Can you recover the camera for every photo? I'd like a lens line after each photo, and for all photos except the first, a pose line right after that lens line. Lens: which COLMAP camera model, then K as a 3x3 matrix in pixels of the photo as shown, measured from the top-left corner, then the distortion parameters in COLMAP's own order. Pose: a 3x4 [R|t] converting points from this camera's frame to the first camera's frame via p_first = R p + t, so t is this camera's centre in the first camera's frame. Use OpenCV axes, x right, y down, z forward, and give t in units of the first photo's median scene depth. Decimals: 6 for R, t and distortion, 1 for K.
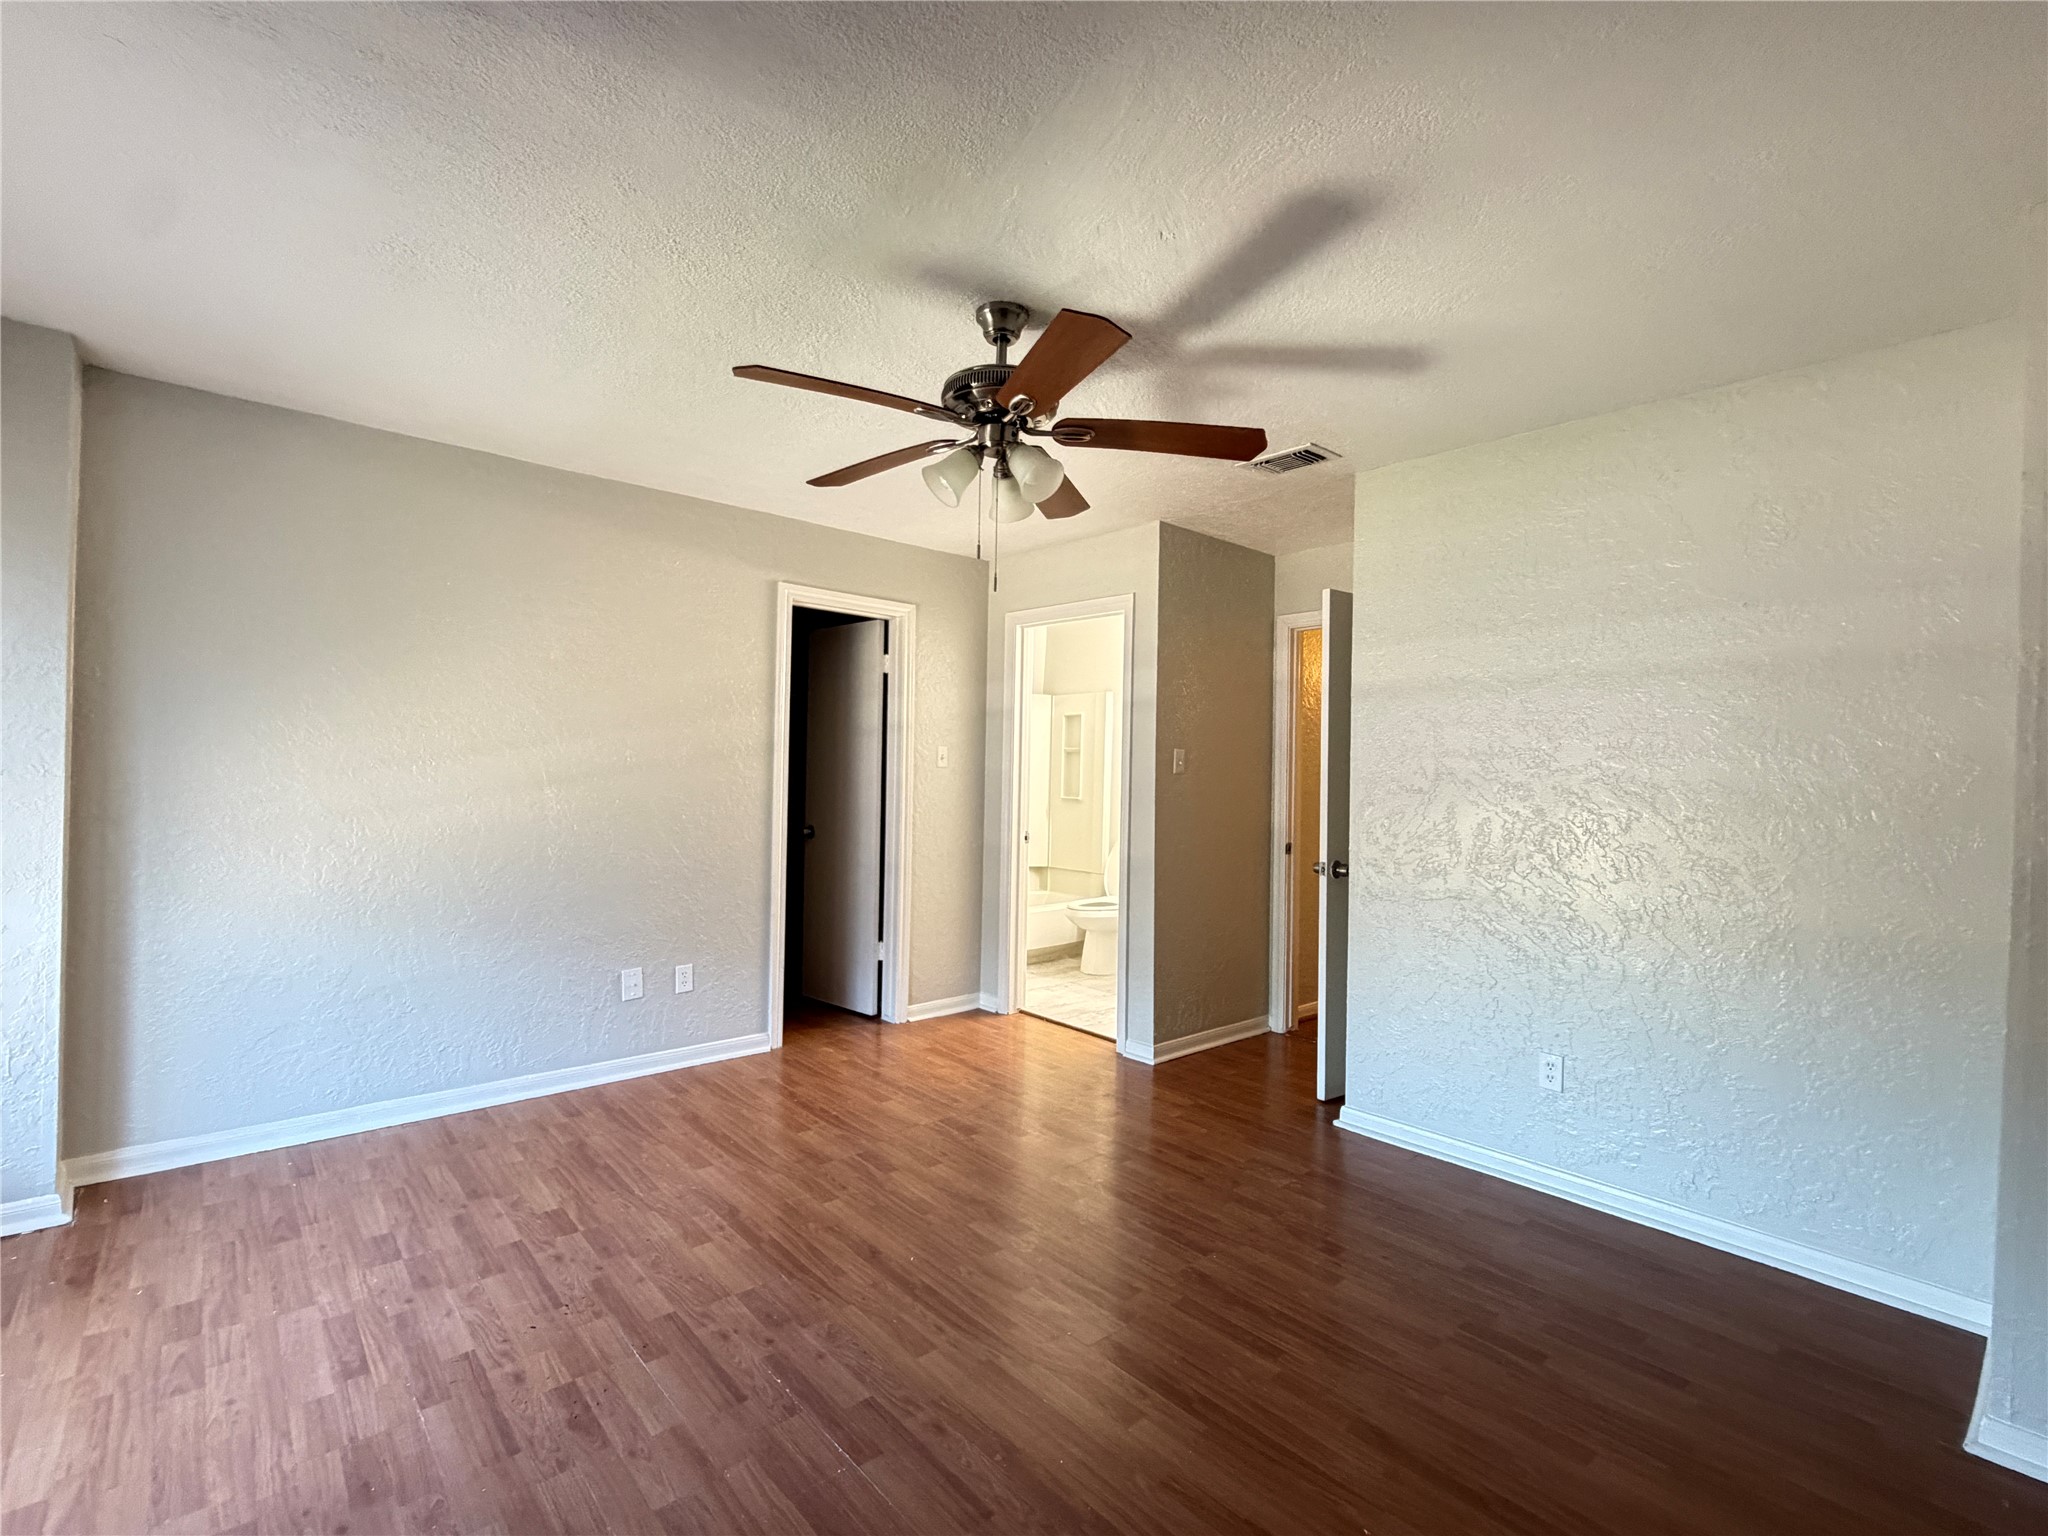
lens RADIAL K [[958.4, 0, 1031.7], [0, 958.4, 775.2], [0, 0, 1]] dist [-0.005040, -0.000950]
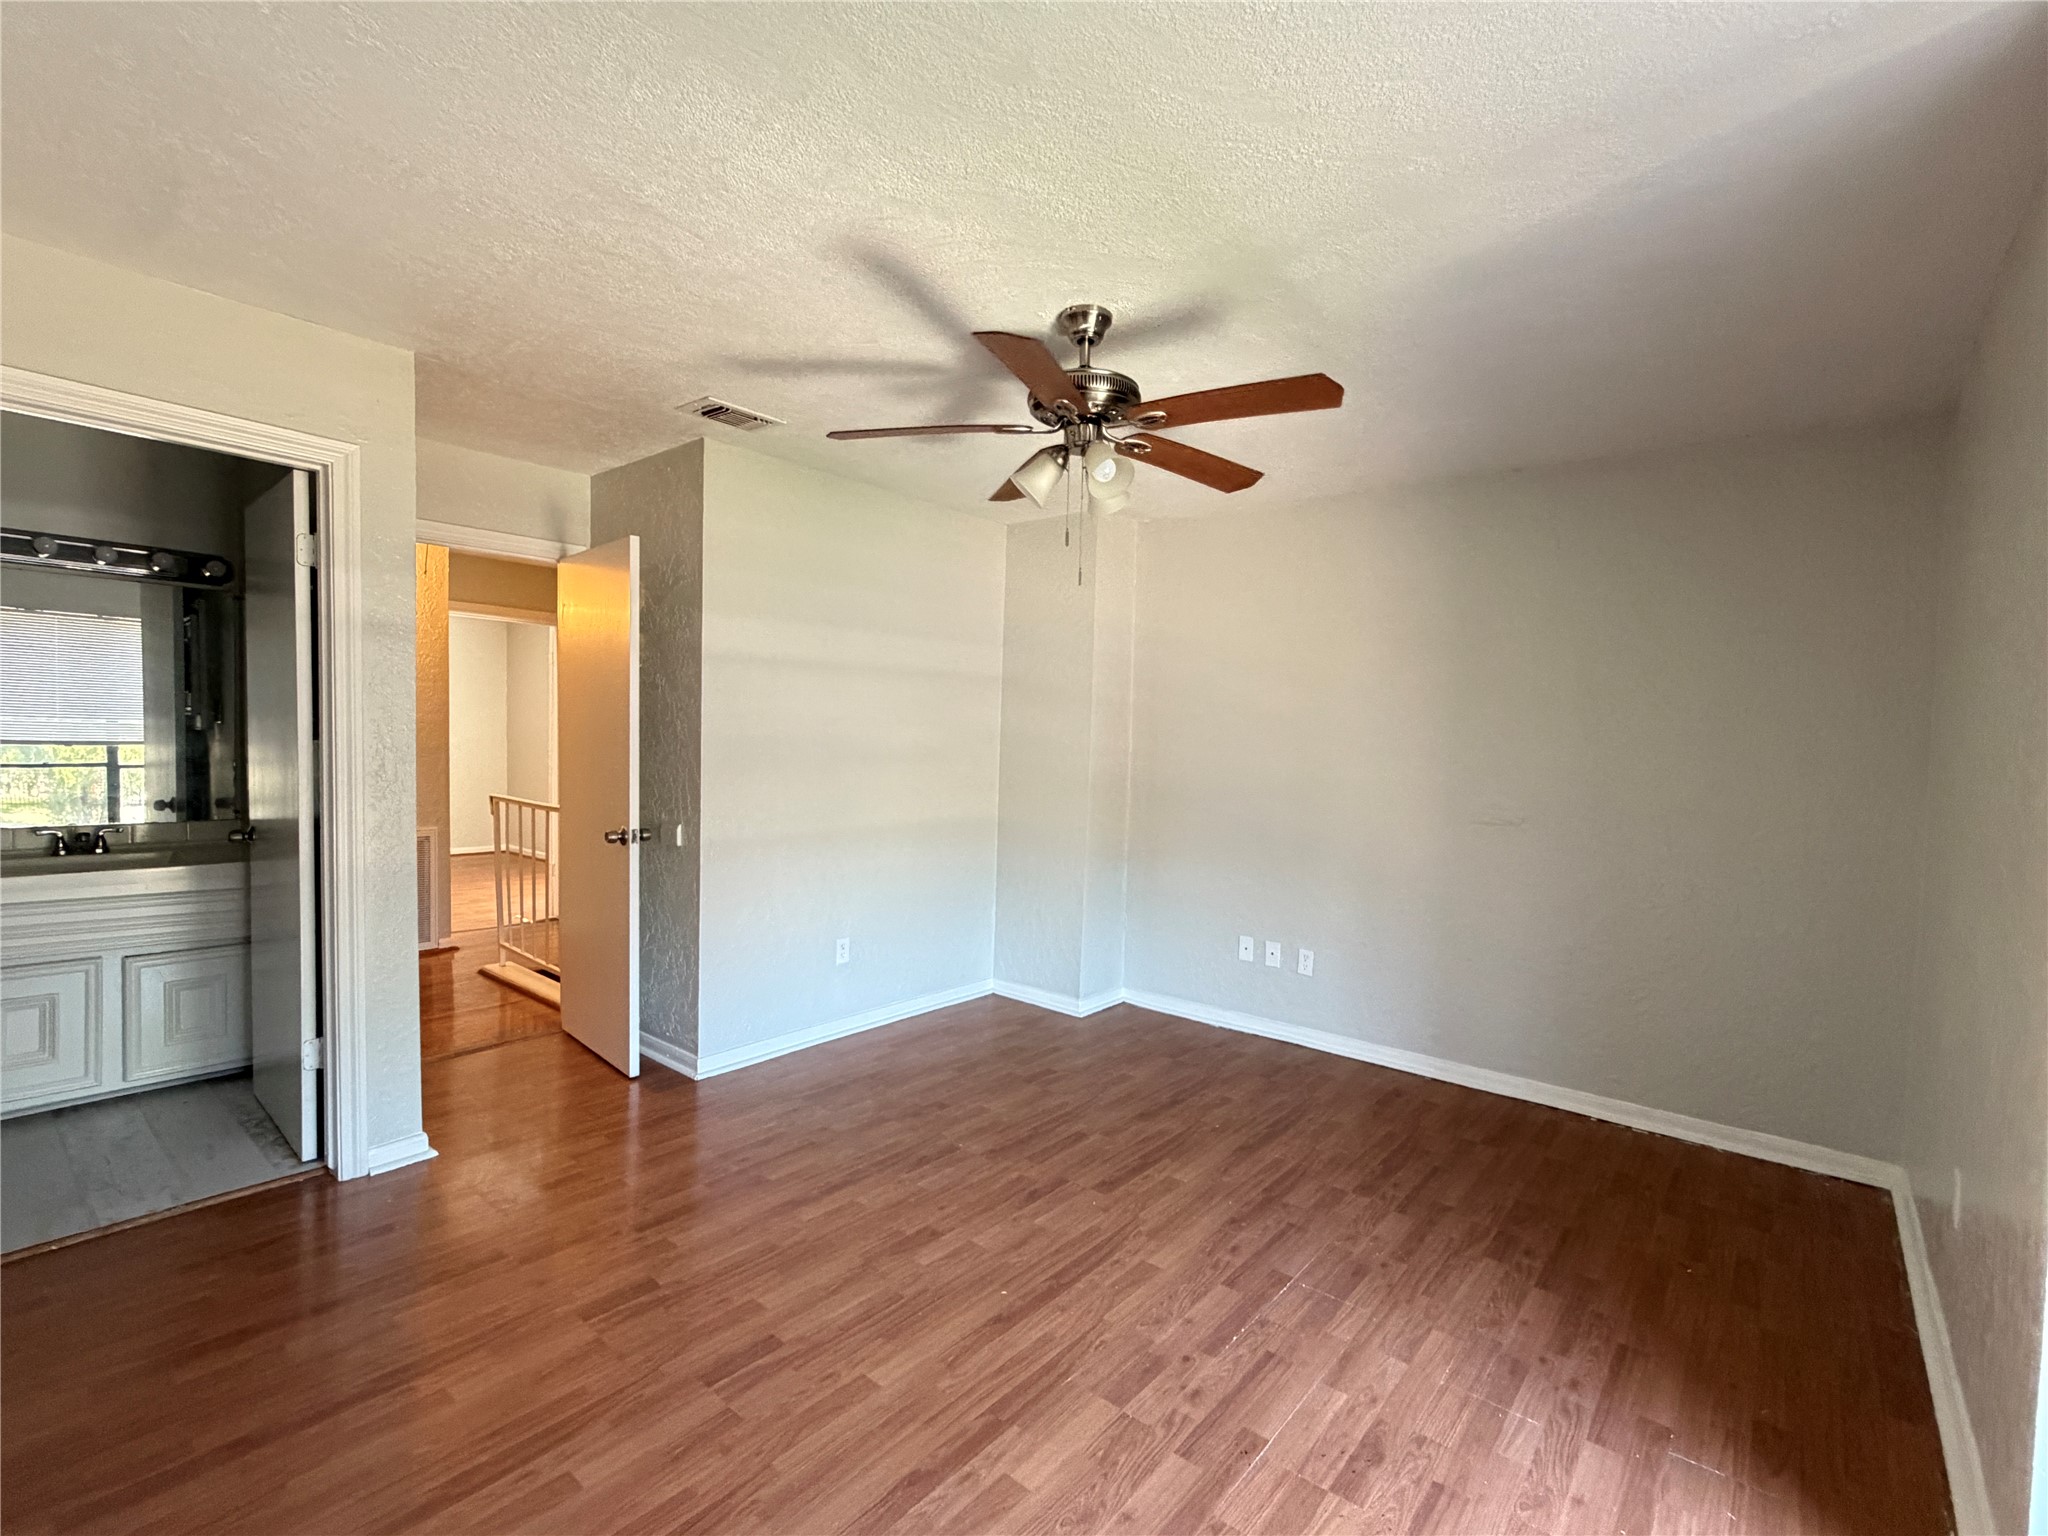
lens RADIAL K [[958.4, 0, 1022.5], [0, 958.4, 761.1], [0, 0, 1]] dist [-0.005040, -0.000950]
pose [[-0.167737, -0.053163, 0.984397, -1.008896], [-0.022973, 0.998485, 0.050009, -0.046504], [-0.985564, -0.014226, -0.168704, 1.157175]]
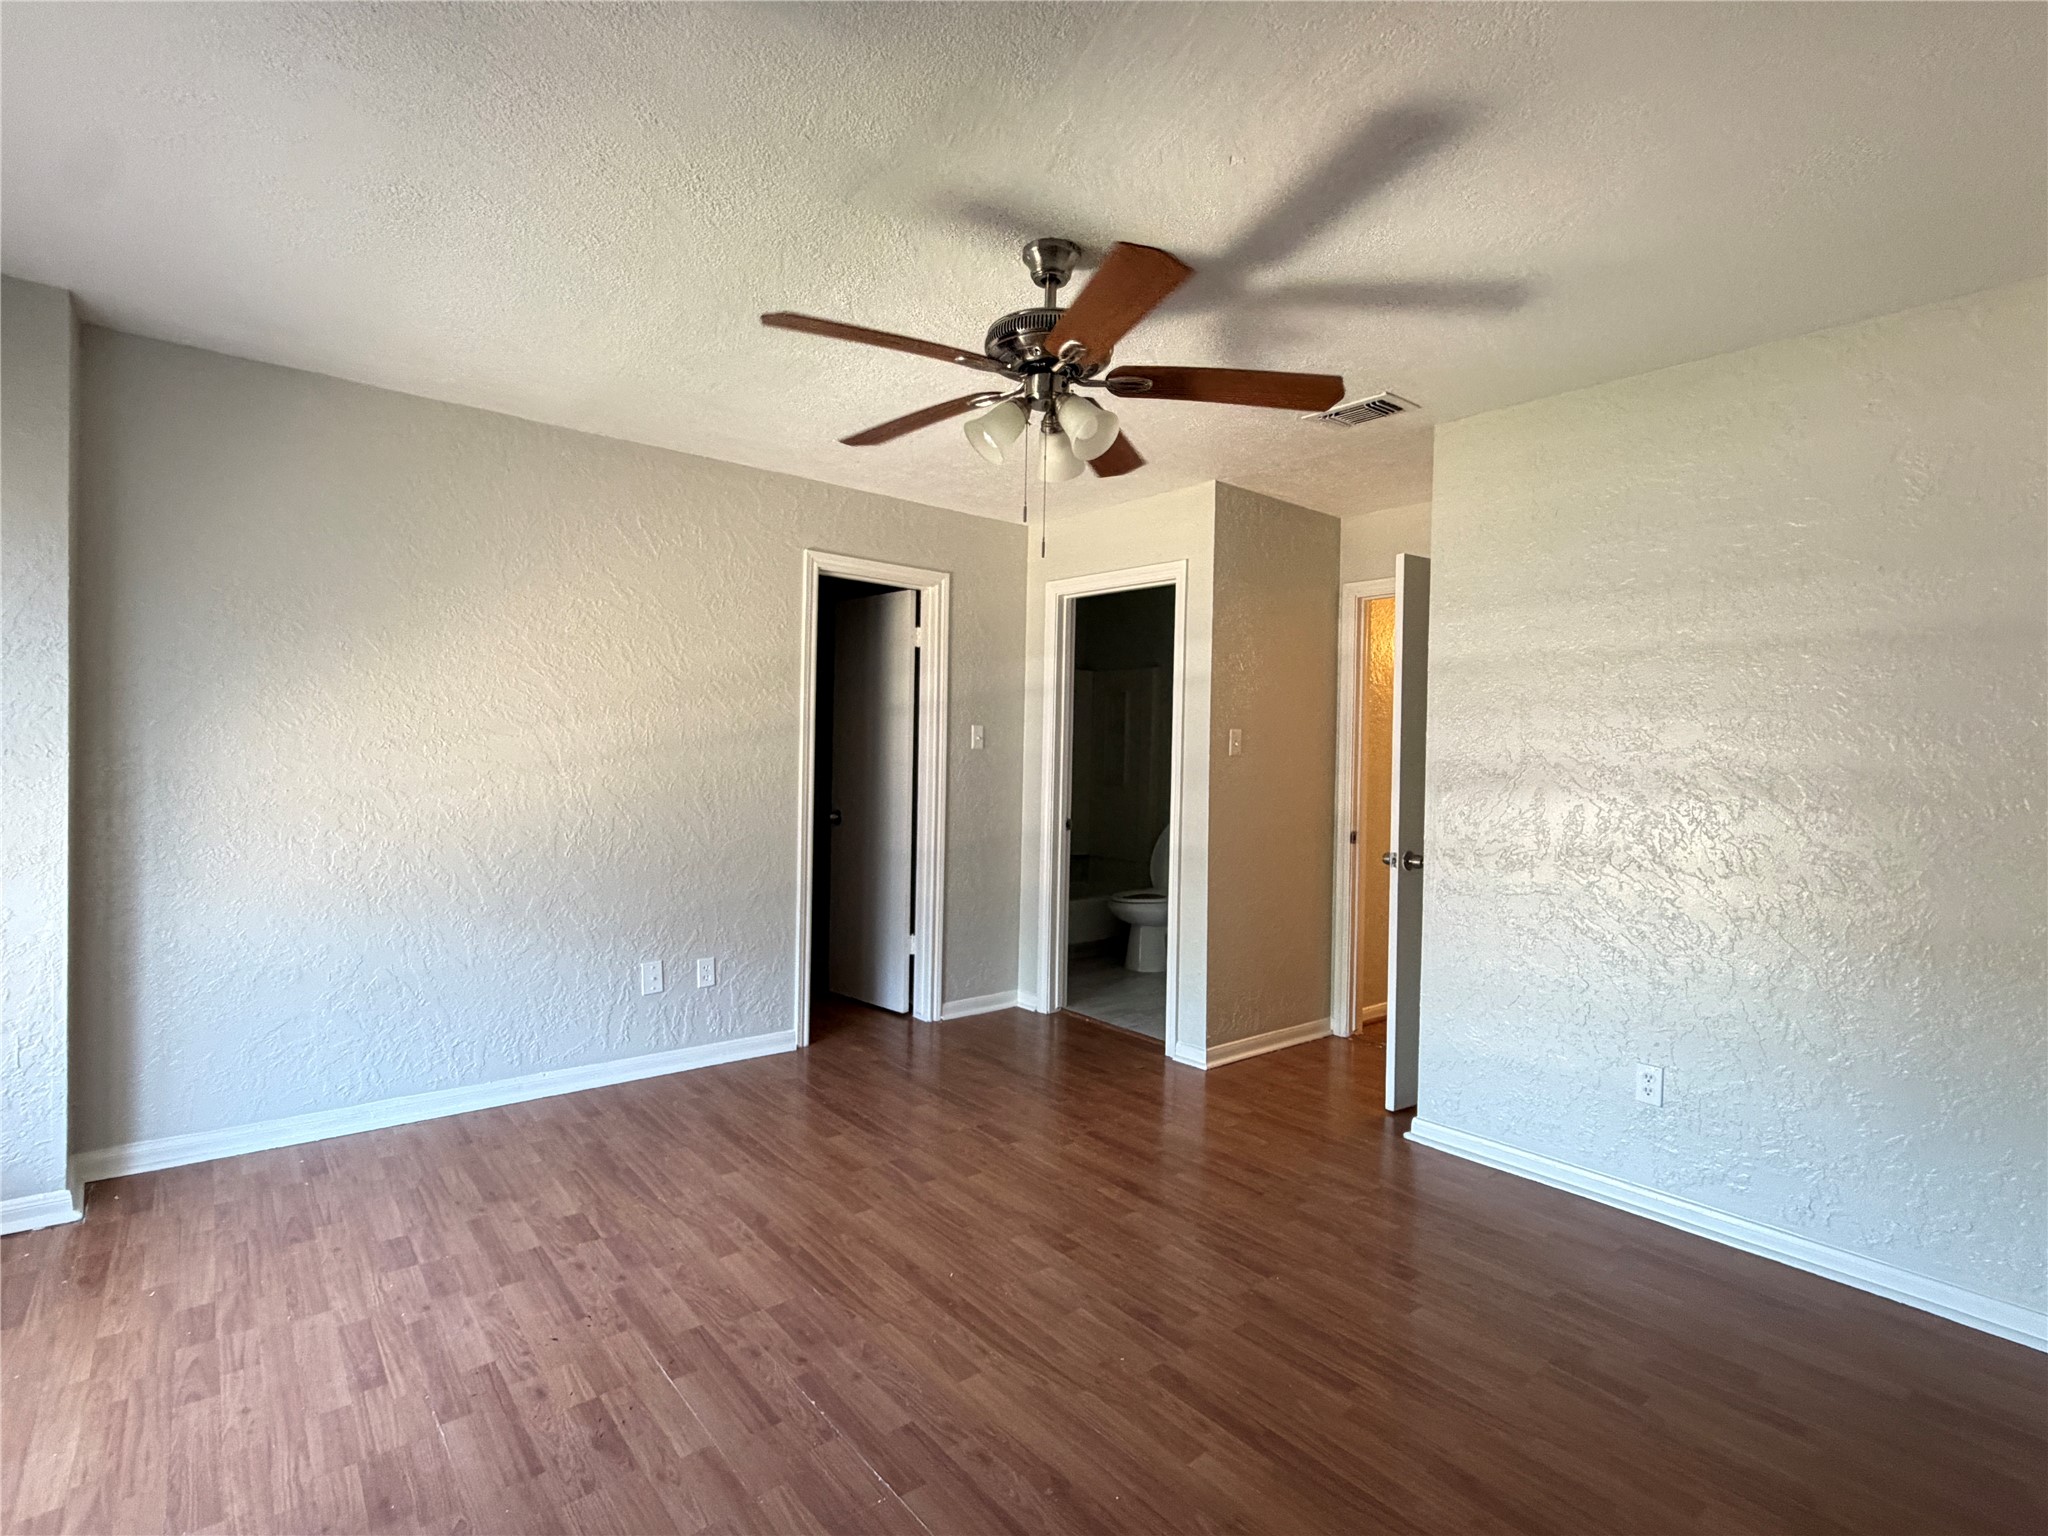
lens RADIAL K [[1023.2, 0, 1027.9], [0, 1023.2, 776.9], [0, 0, 1]] dist [-0.003469, -0.001876]
pose [[0.999286, 0.002278, -0.037712, -0.013935], [-0.001542, 0.999808, 0.019537, -0.000666], [0.037749, -0.019464, 0.999098, 0.014159]]
